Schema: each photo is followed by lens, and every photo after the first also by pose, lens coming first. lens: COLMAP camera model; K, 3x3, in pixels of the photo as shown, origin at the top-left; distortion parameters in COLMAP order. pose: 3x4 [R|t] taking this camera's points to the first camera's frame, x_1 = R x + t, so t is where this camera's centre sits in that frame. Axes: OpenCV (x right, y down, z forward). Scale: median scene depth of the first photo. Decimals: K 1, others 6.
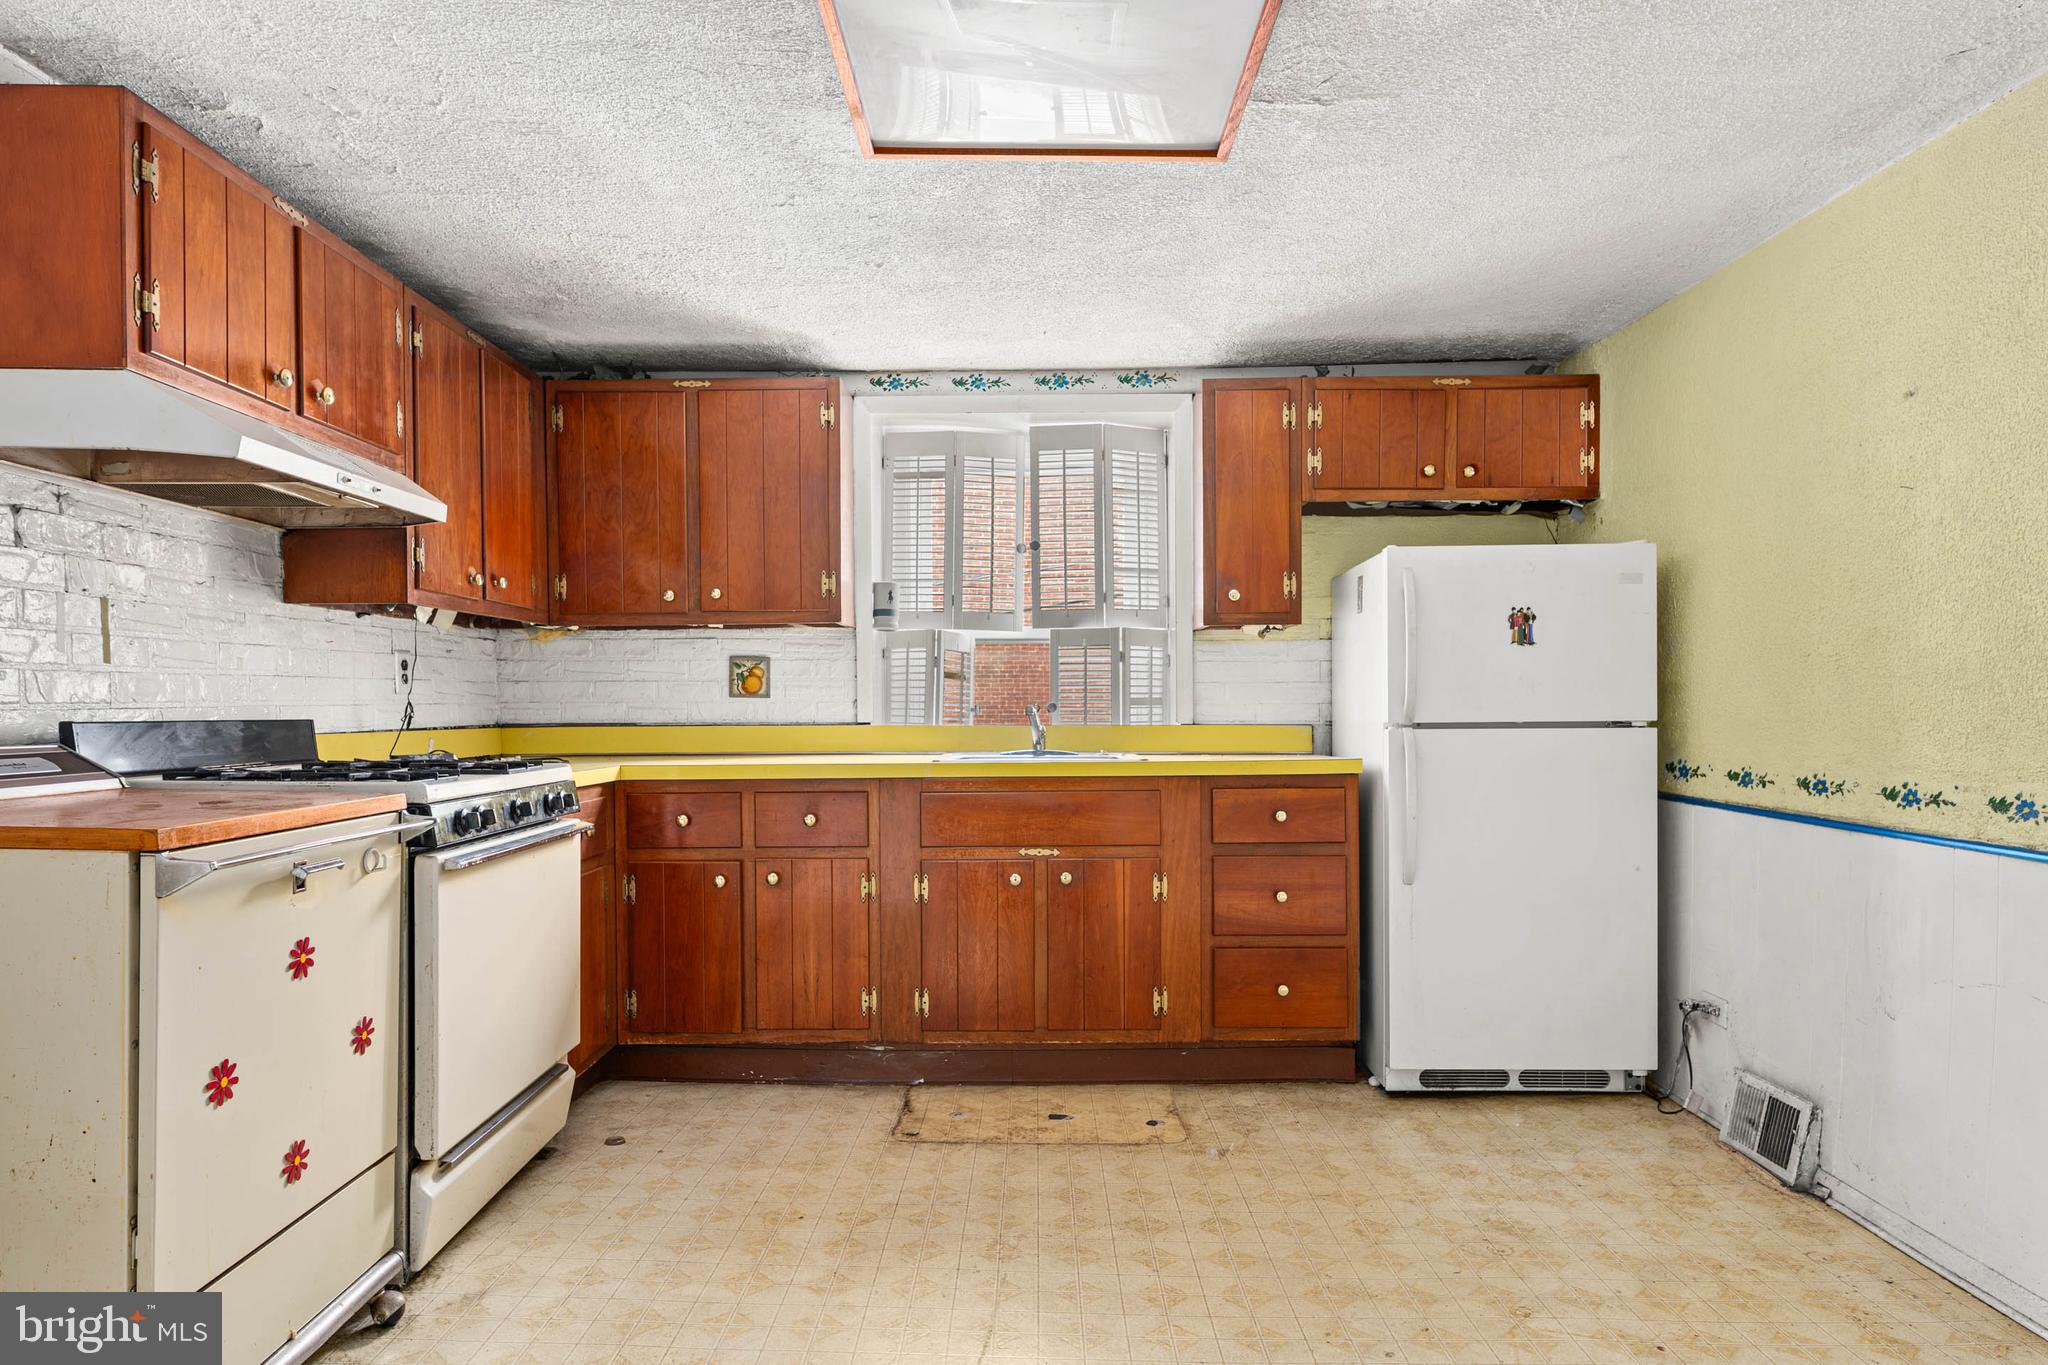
lens RADIAL K [[1178.6, 0, 1022.8], [0, 1178.6, 735.0], [0, 0, 1]] dist [-0.003901, -0.003600]
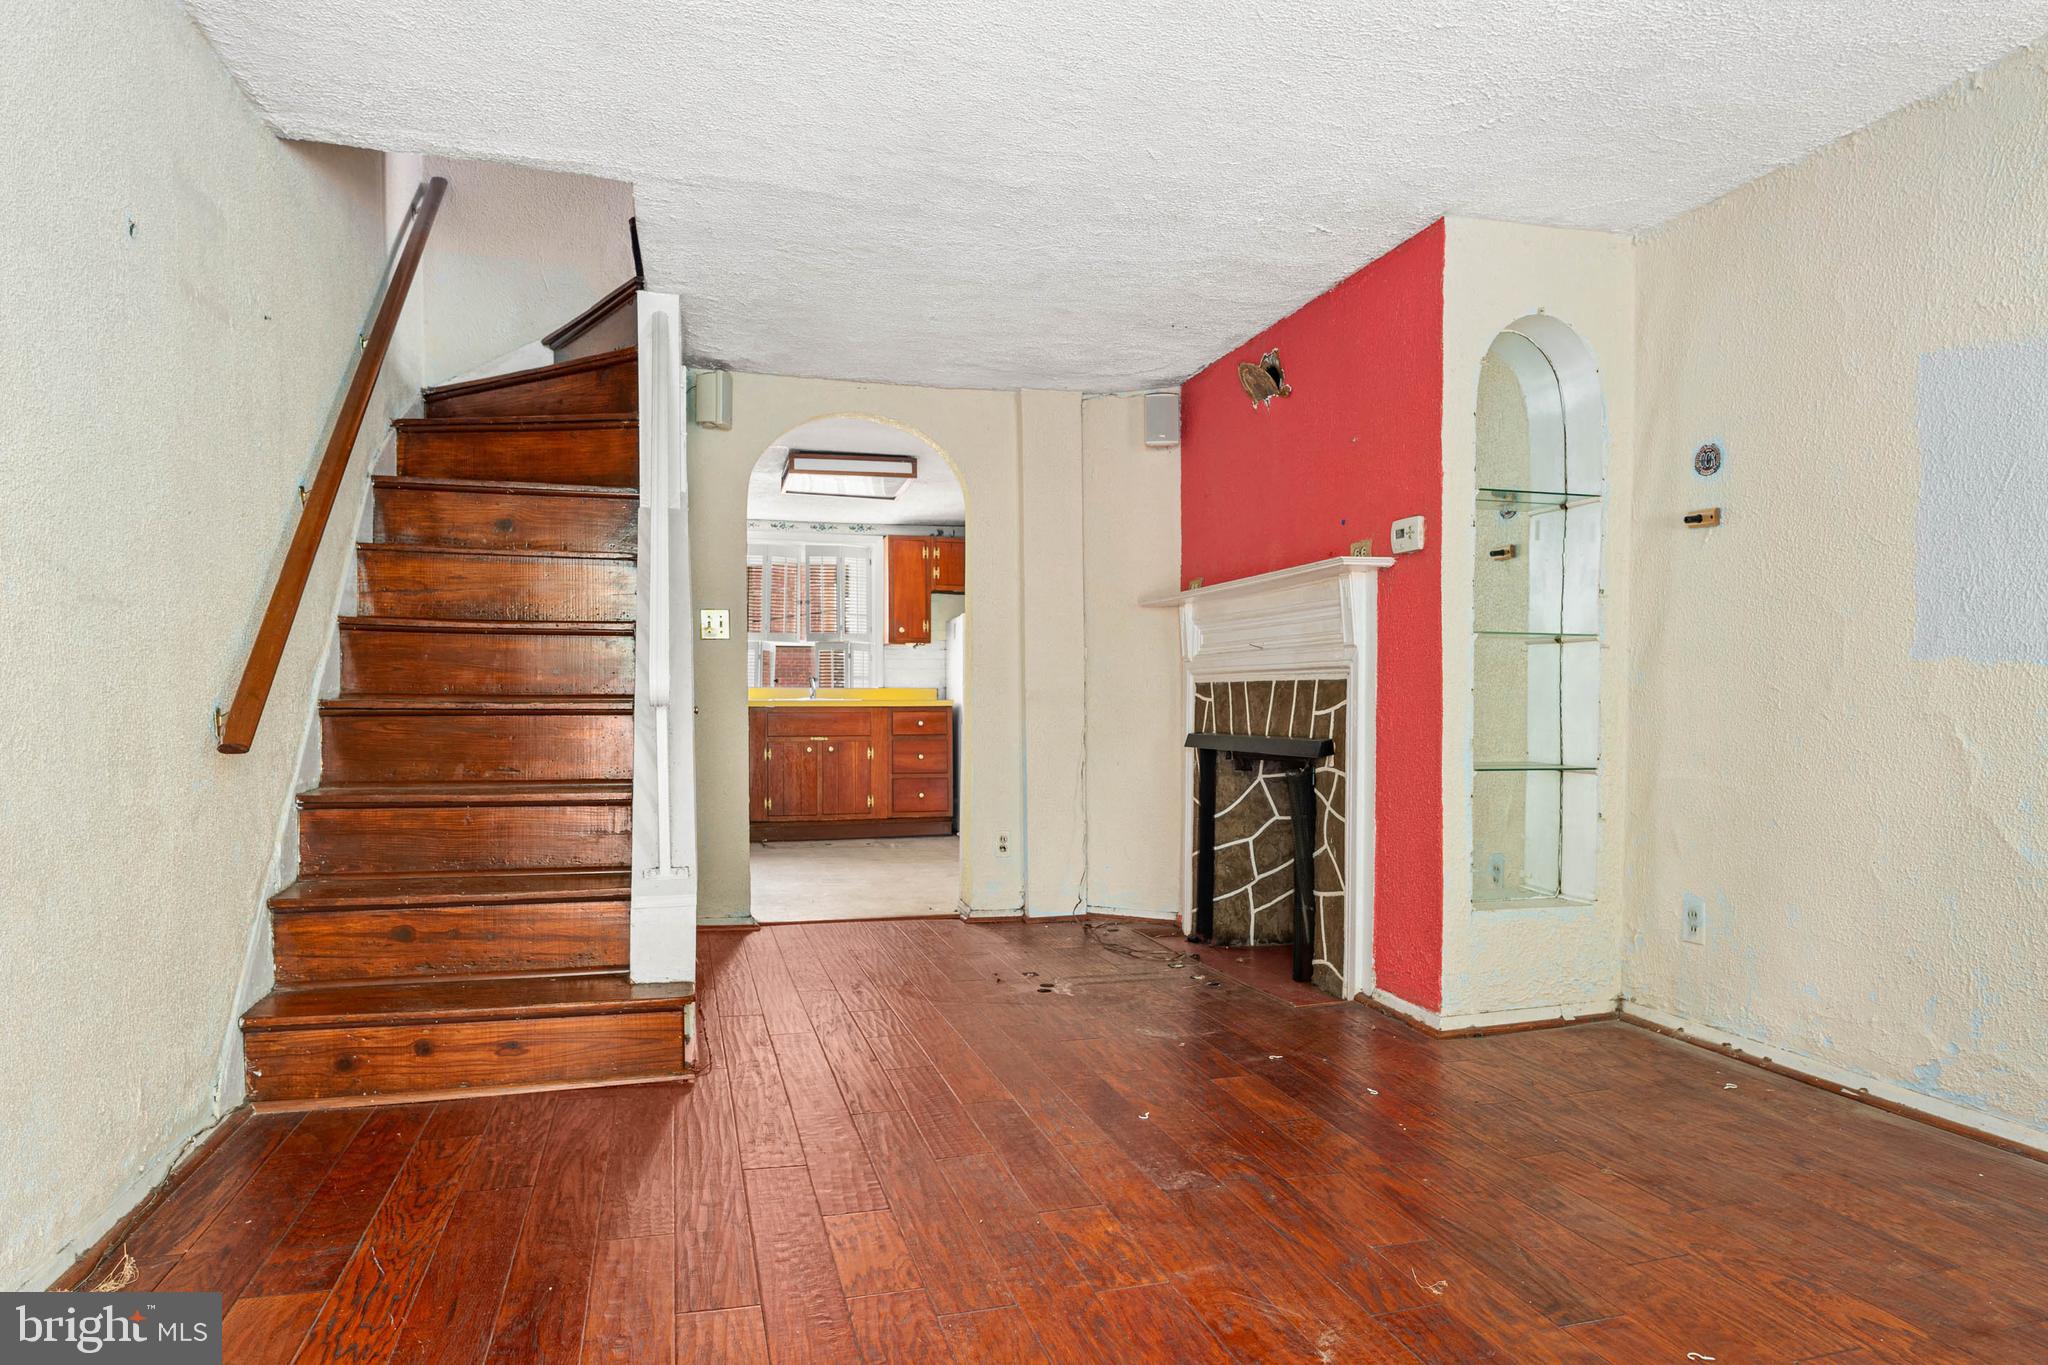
lens RADIAL K [[1178.6, 0, 1027.6], [0, 1178.6, 694.8], [0, 0, 1]] dist [-0.003901, -0.003600]
pose [[0.961190, 0.006294, 0.275815, -0.226820], [-0.000183, 0.999754, -0.022175, 0.060805], [-0.275887, 0.021264, 0.960955, -1.329028]]
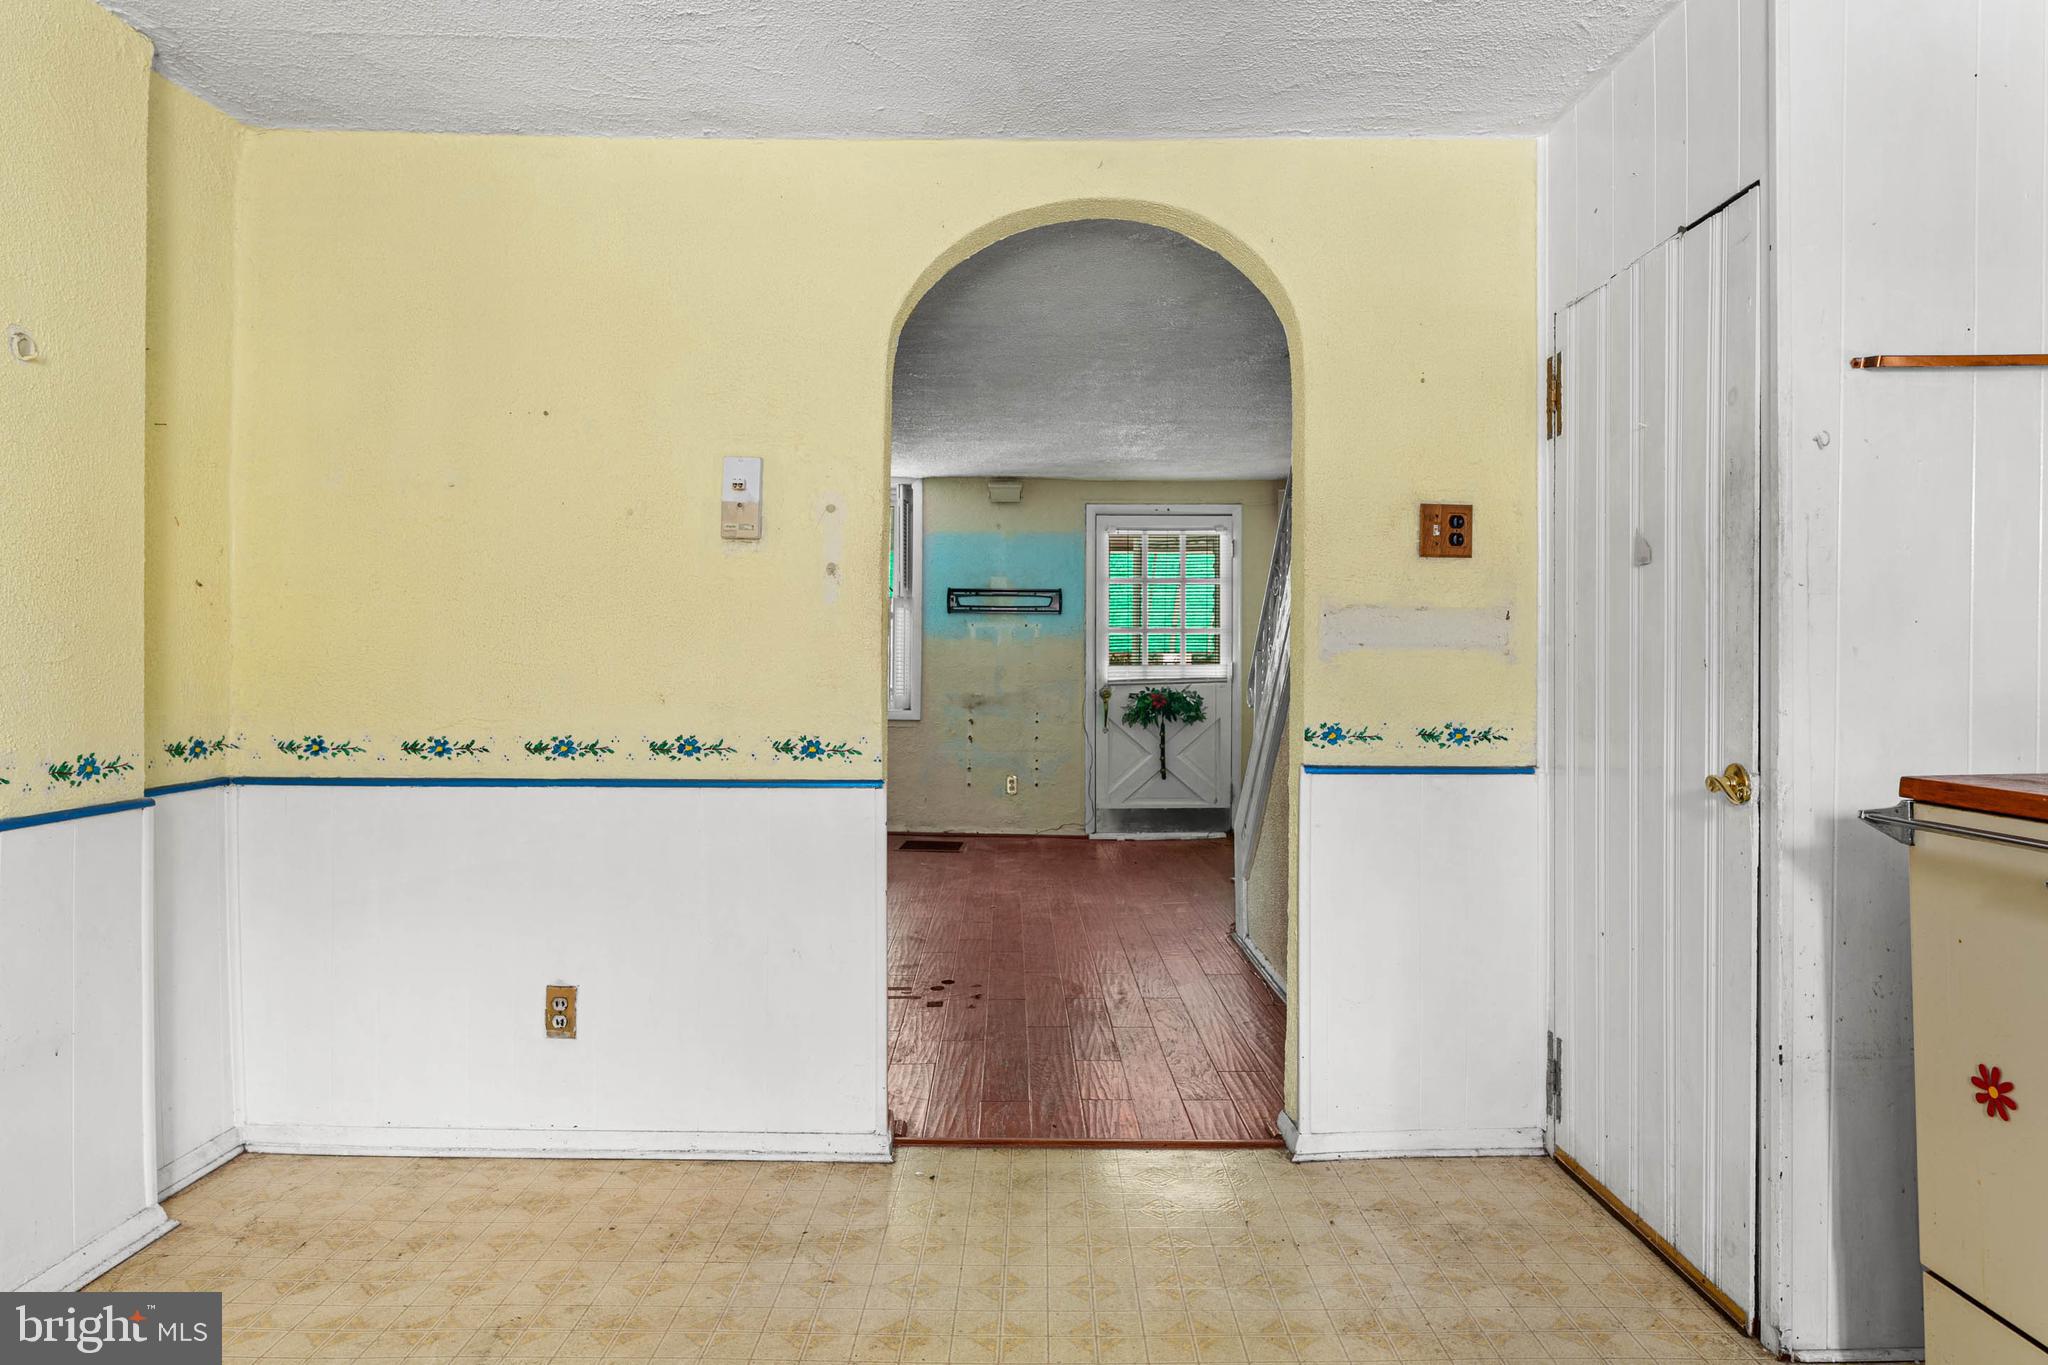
lens RADIAL K [[1178.6, 0, 978.5], [0, 1178.6, 650.1], [0, 0, 1]] dist [-0.003901, -0.003600]
pose [[-0.999739, 0.001152, 0.022827, 0.023398], [0.001563, 0.999837, 0.017984, -0.022548], [-0.022803, 0.018015, -0.999578, 0.889648]]
